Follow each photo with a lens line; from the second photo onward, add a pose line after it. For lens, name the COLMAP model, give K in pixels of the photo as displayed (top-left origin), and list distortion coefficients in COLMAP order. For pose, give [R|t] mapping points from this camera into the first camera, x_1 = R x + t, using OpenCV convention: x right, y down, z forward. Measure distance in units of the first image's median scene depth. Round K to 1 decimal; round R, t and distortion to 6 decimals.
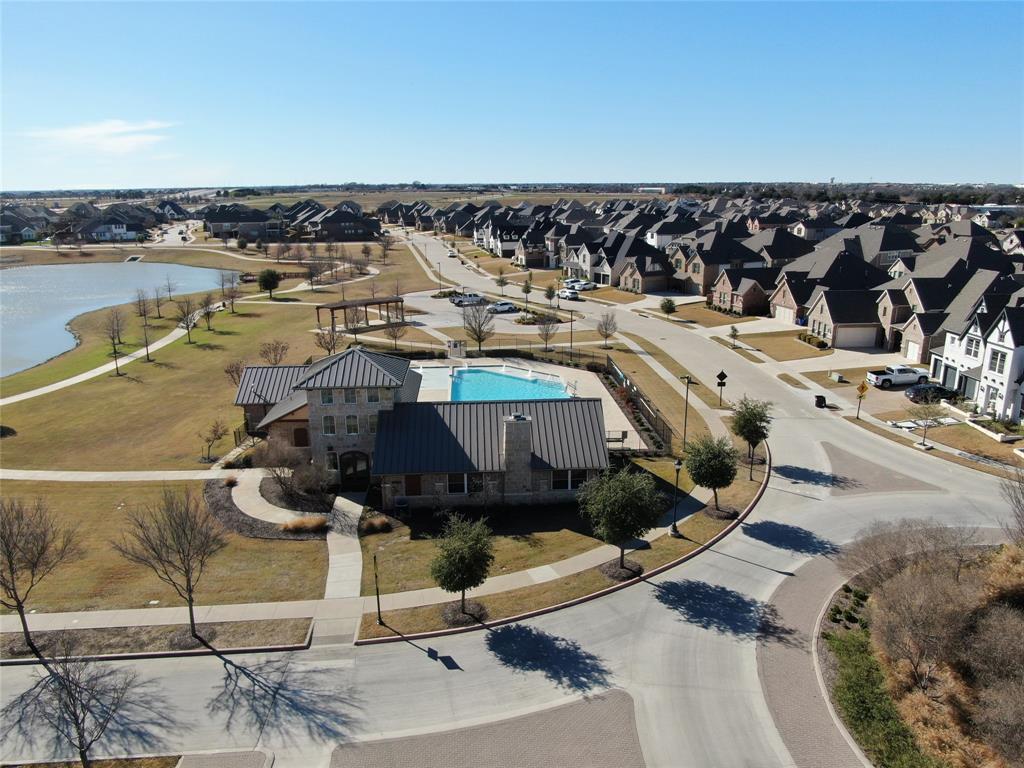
lens RADIAL K [[710.2, 0, 515.7], [0, 710.2, 383.7], [0, 0, 1]] dist [-0.032399, 0.001359]
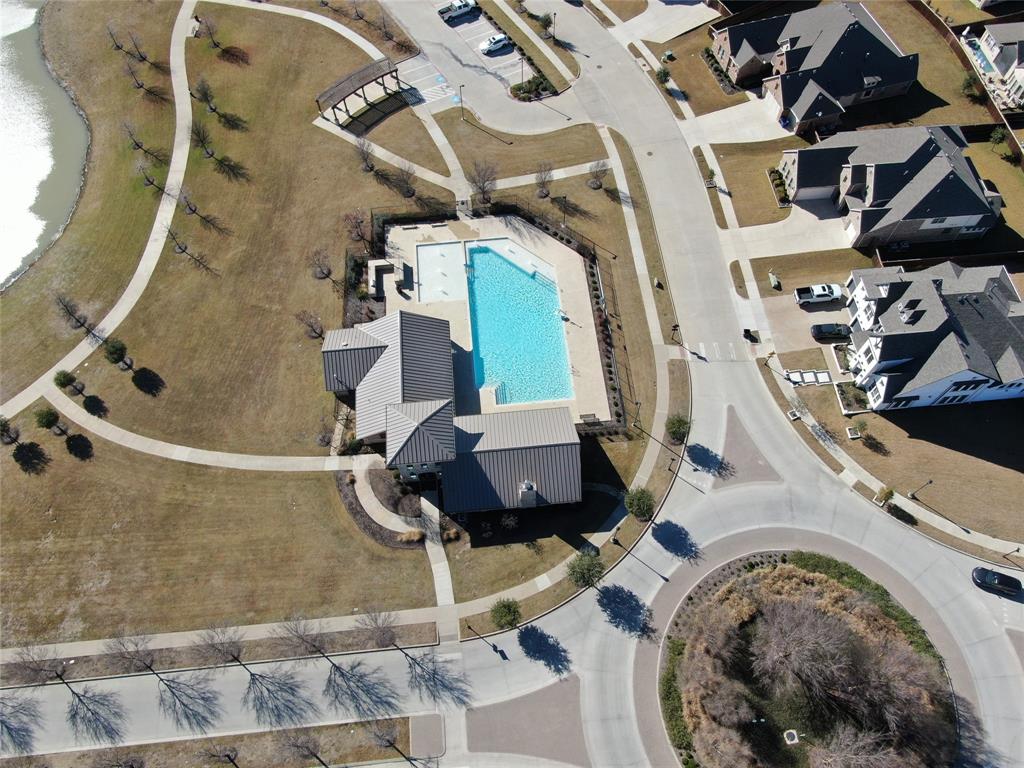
lens RADIAL K [[710.2, 0, 509.5], [0, 710.2, 384.5], [0, 0, 1]] dist [-0.032399, 0.001359]
pose [[0.999764, -0.021224, 0.004540, -0.061115], [0.012388, 0.729777, 0.683573, -1.755082], [-0.017822, -0.683356, 0.729868, -0.087488]]
